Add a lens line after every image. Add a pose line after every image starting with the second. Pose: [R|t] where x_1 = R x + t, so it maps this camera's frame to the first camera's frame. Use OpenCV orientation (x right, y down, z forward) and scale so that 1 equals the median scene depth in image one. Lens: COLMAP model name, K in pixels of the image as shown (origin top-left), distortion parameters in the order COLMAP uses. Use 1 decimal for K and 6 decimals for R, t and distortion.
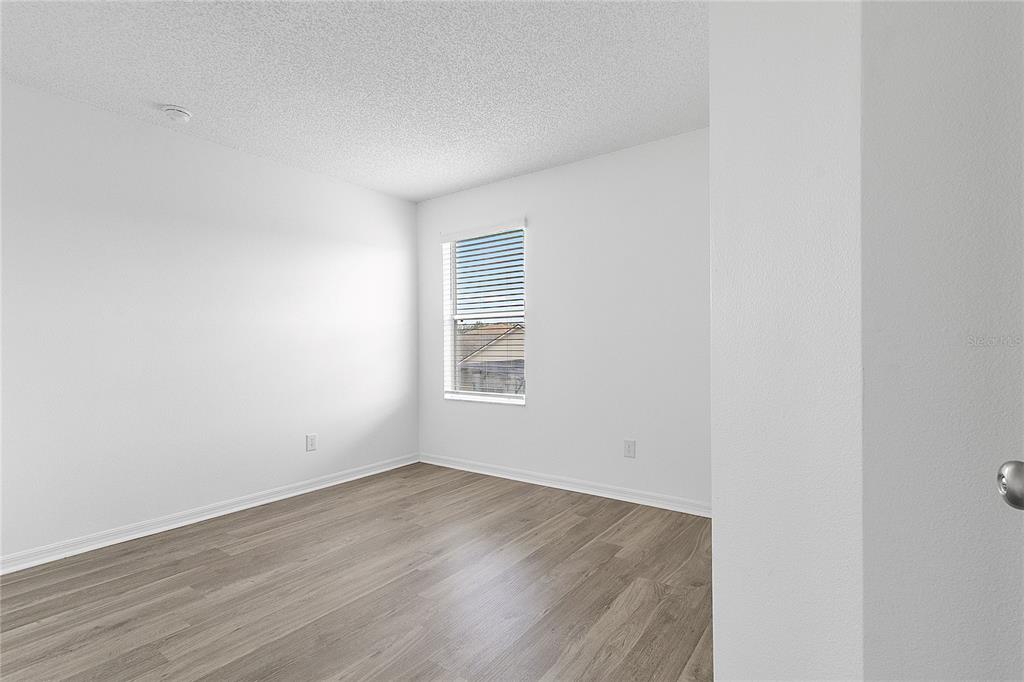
lens RADIAL K [[473.1, 0, 511.9], [0, 473.1, 350.3], [0, 0, 1]] dist [0.003964, 0.000365]
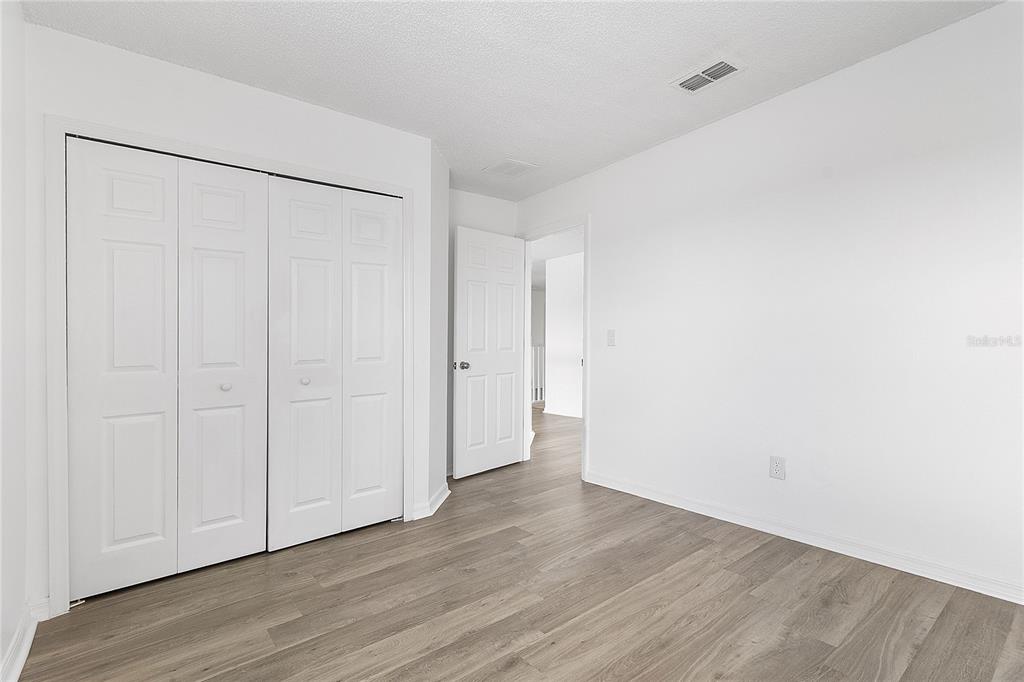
lens RADIAL K [[473.1, 0, 511.9], [0, 473.1, 341.1], [0, 0, 1]] dist [0.003964, 0.000365]
pose [[-0.960951, 0.041144, 0.273644, -0.613564], [0.041652, 0.999124, -0.003955, -0.021547], [-0.273567, 0.007597, -0.961823, 2.824122]]
